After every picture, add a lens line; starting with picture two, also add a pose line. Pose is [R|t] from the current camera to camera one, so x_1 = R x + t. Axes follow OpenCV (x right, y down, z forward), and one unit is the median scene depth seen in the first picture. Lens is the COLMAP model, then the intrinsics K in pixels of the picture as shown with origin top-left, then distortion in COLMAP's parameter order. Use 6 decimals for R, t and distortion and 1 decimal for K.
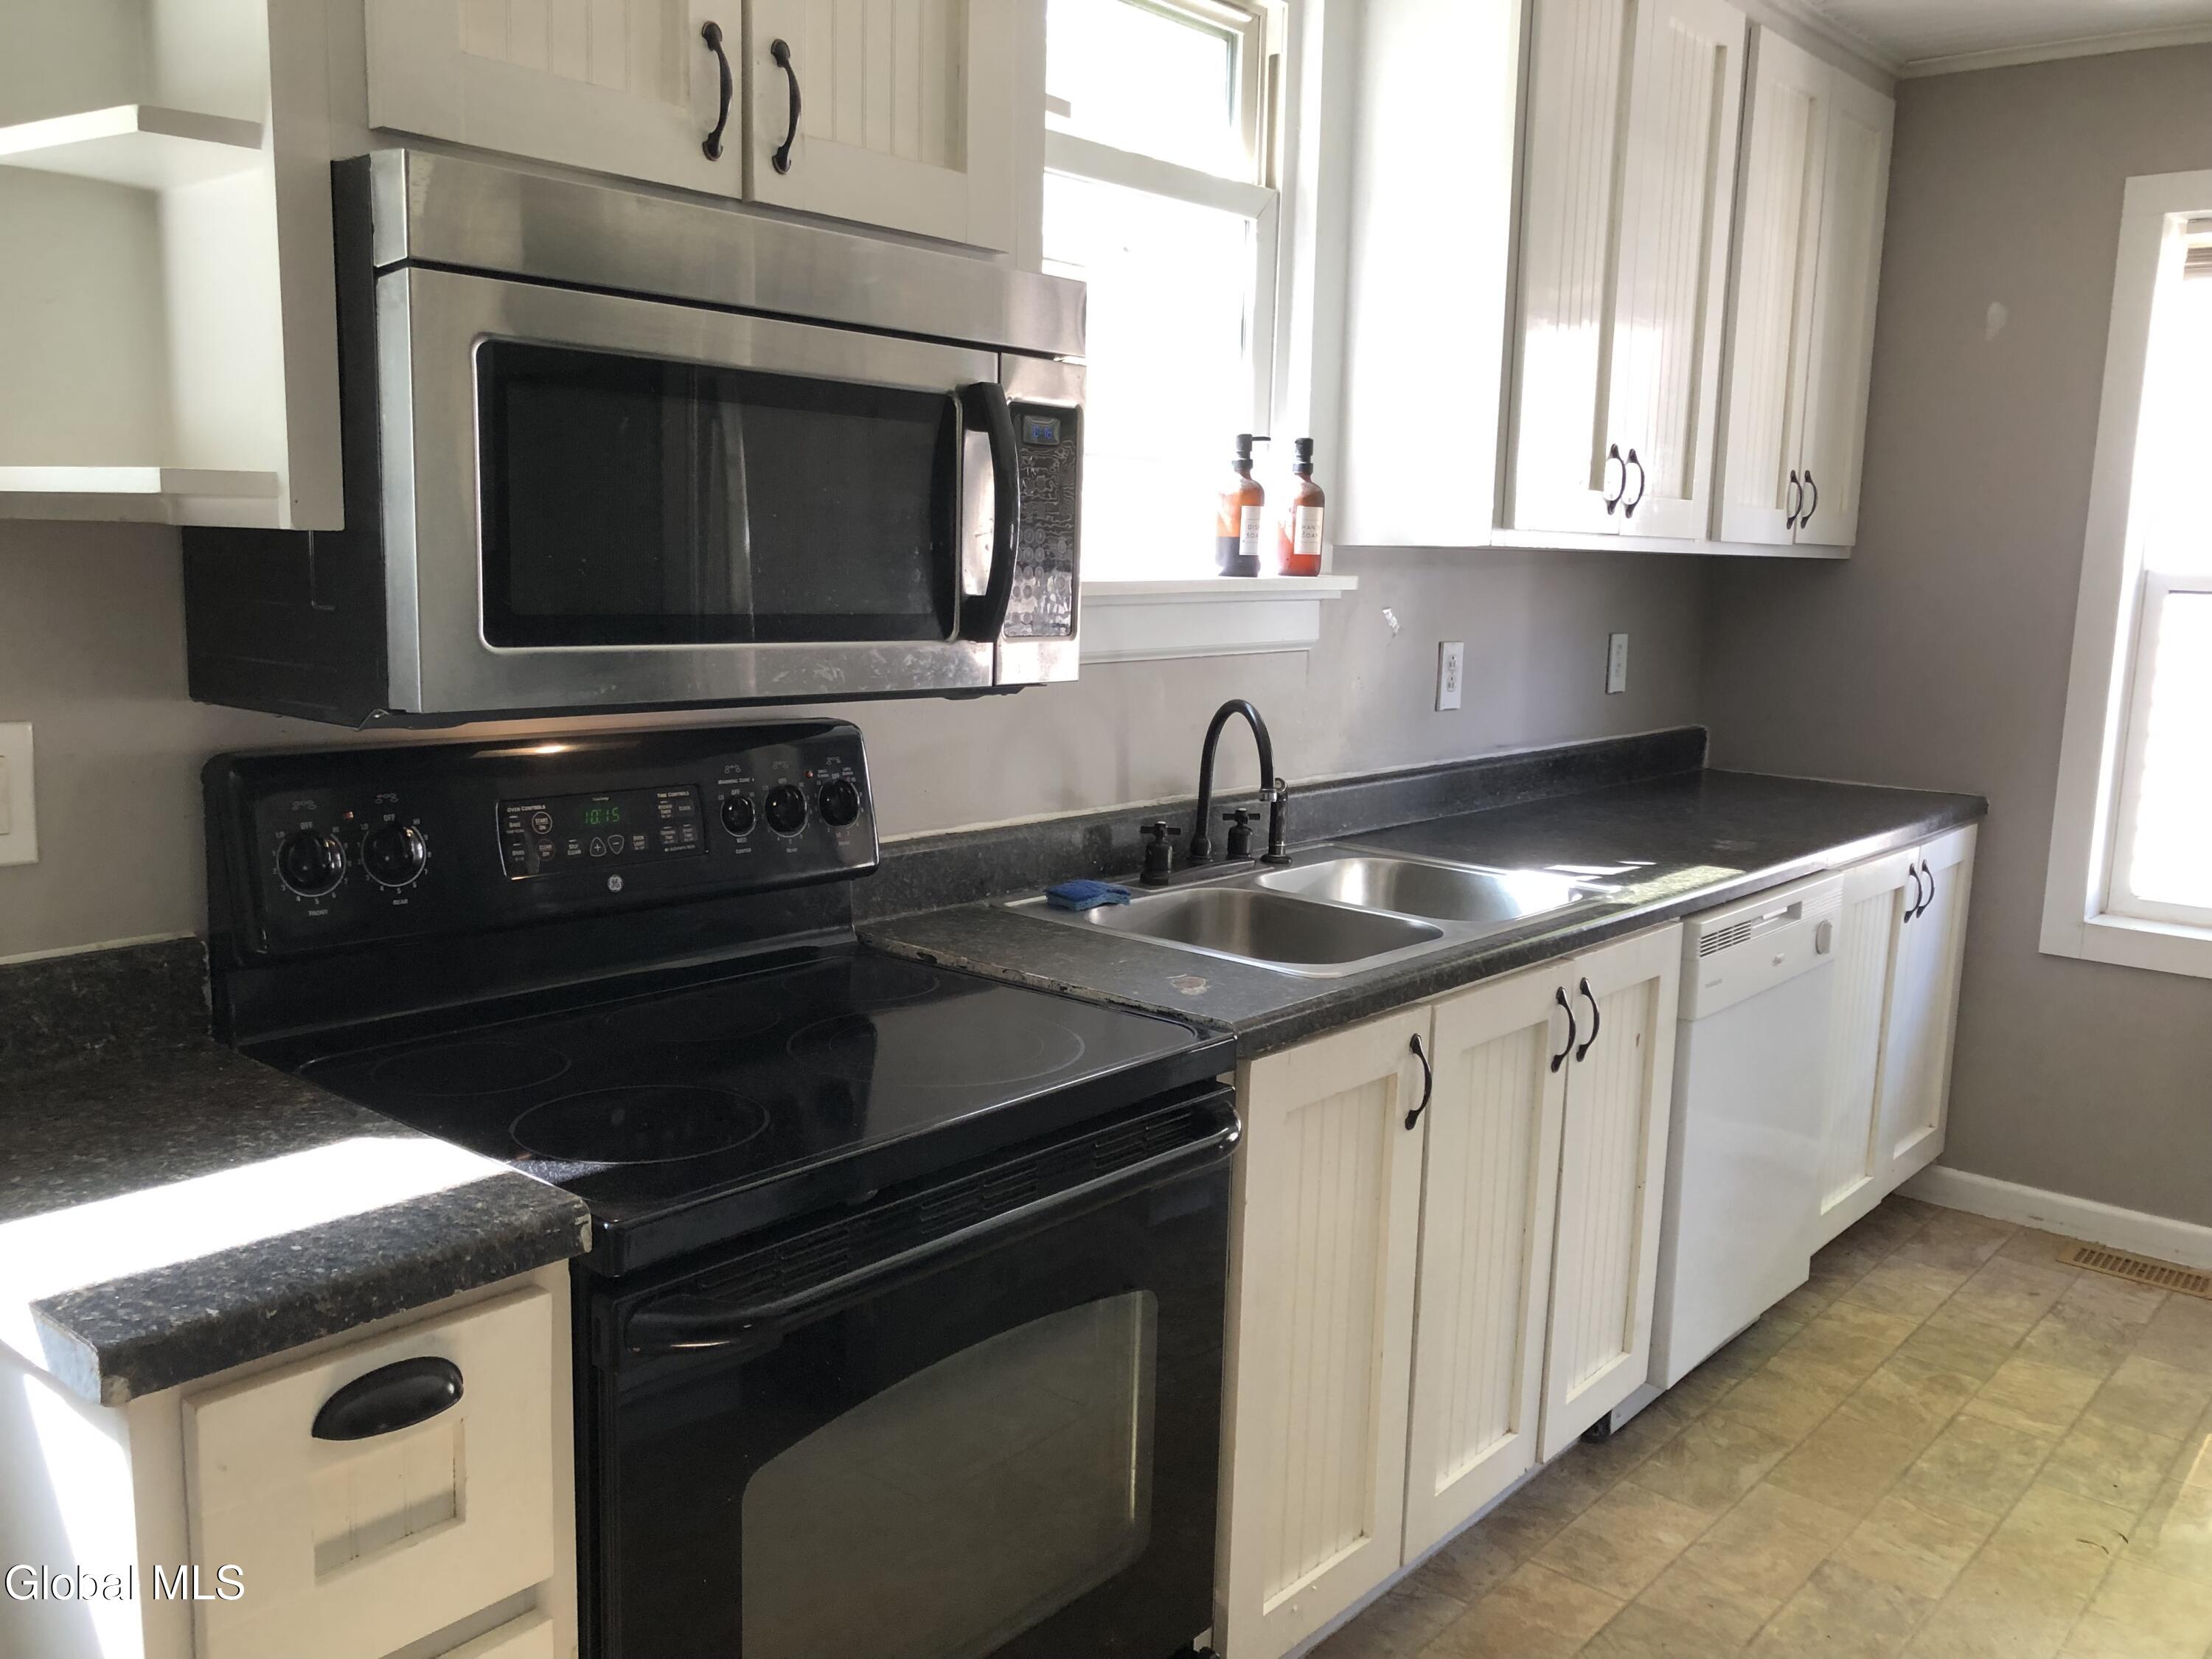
lens RADIAL K [[1799.2, 0, 1056.5], [0, 1799.2, 829.7], [0, 0, 1]] dist [0.032654, -0.038489]
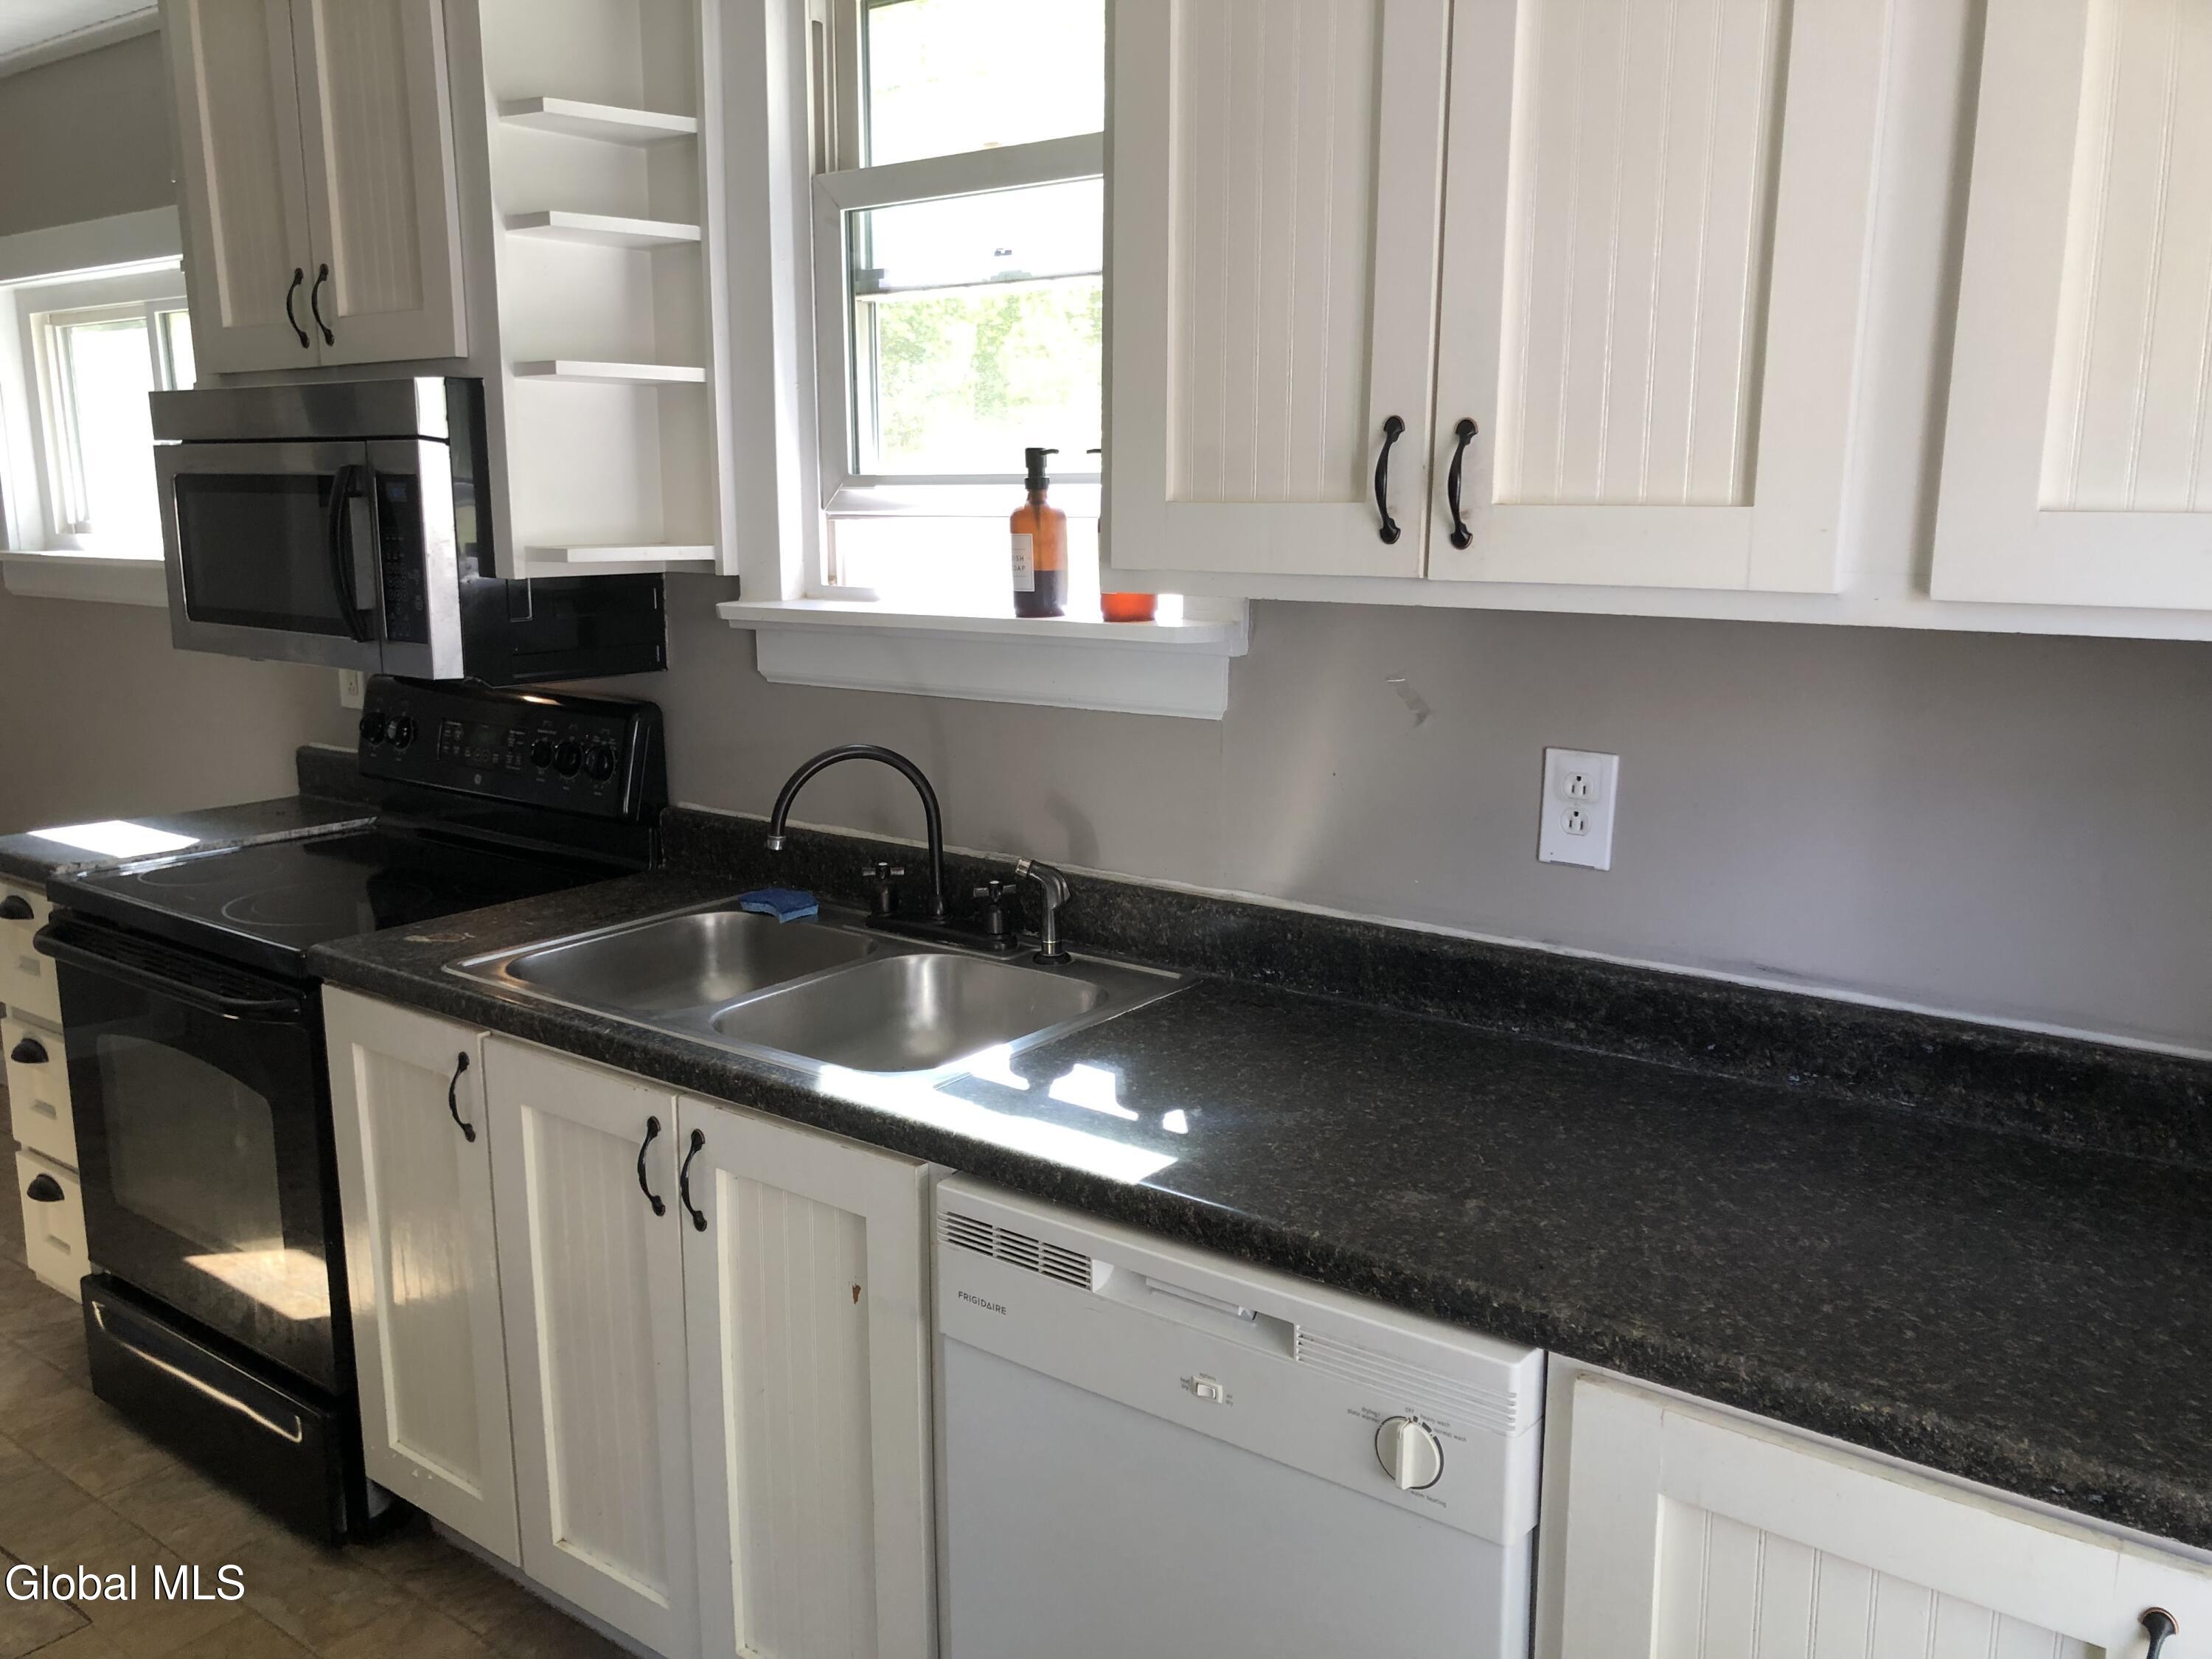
lens RADIAL K [[1810.1, 0, 1101.7], [0, 1810.1, 795.6], [0, 0, 1]] dist [-0.005279, -0.008536]
pose [[0.096357, 0.148532, -0.984202, 1.039379], [-0.151510, 0.979469, 0.132984, -0.189688], [0.983748, 0.136303, 0.116883, 1.021657]]
